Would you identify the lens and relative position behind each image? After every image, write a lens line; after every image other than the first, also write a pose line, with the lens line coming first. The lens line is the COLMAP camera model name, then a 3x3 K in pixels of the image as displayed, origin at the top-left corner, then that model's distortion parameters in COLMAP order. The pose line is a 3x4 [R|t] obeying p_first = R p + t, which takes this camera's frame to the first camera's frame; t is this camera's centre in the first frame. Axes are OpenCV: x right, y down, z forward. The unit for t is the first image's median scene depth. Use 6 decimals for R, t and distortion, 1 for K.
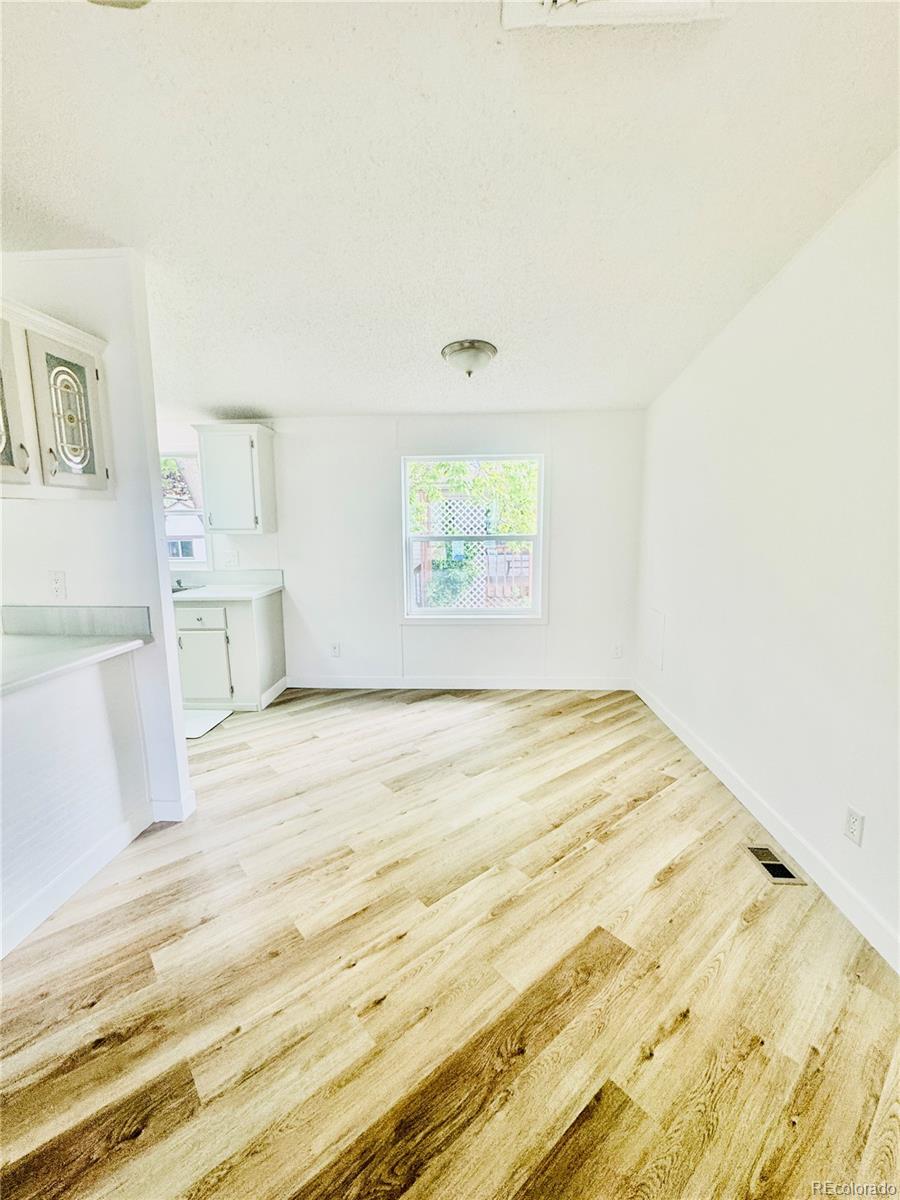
lens RADIAL K [[482.4, 0, 446.8], [0, 482.4, 601.4], [0, 0, 1]] dist [-0.006051, 0.001012]
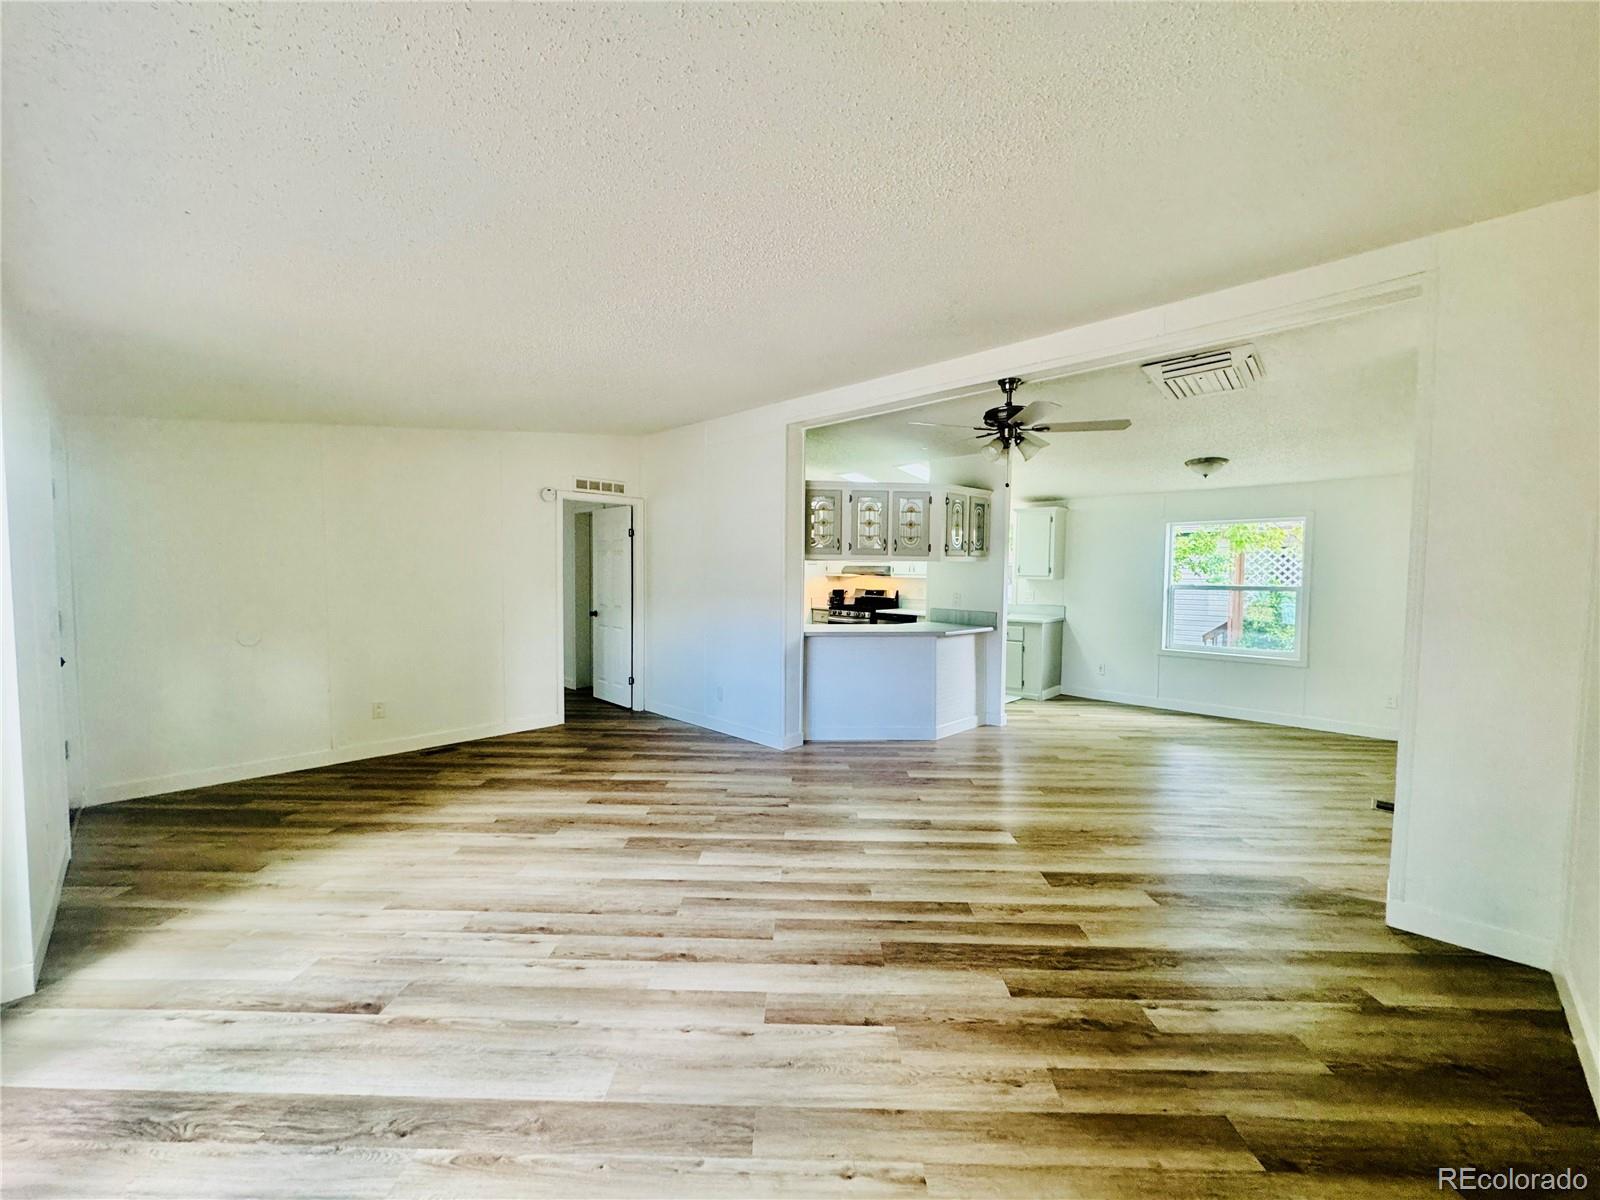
lens RADIAL K [[643.2, 0, 802.5], [0, 643.2, 601.6], [0, 0, 1]] dist [-0.006051, 0.001012]
pose [[0.753470, 0.046332, -0.655848, 0.496148], [-0.120665, 0.990316, -0.068666, 0.231885], [0.646315, 0.130876, 0.751764, -1.449396]]
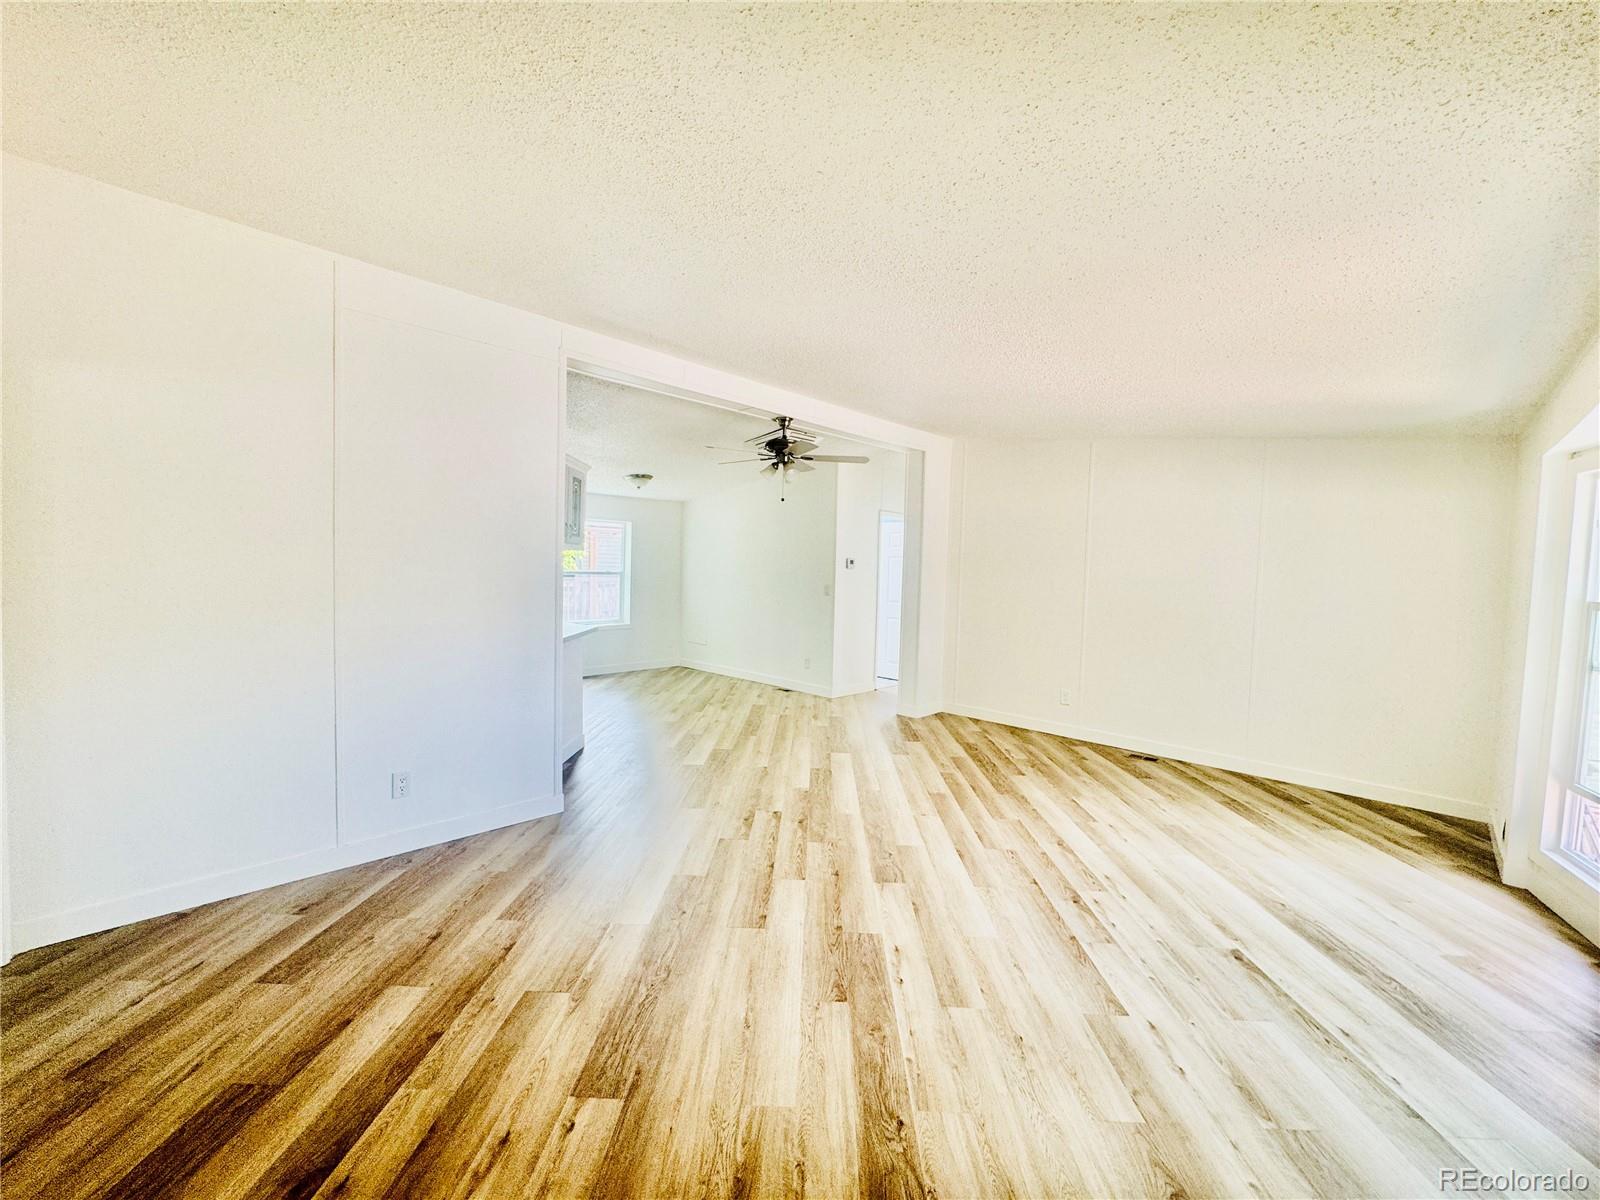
lens RADIAL K [[643.2, 0, 803.0], [0, 643.2, 602.0], [0, 0, 1]] dist [-0.006051, 0.001012]
pose [[0.655197, -0.015487, 0.755299, -1.708438], [0.089822, 0.994295, -0.057531, 0.222881], [-0.750099, 0.105537, 0.652850, -1.309798]]
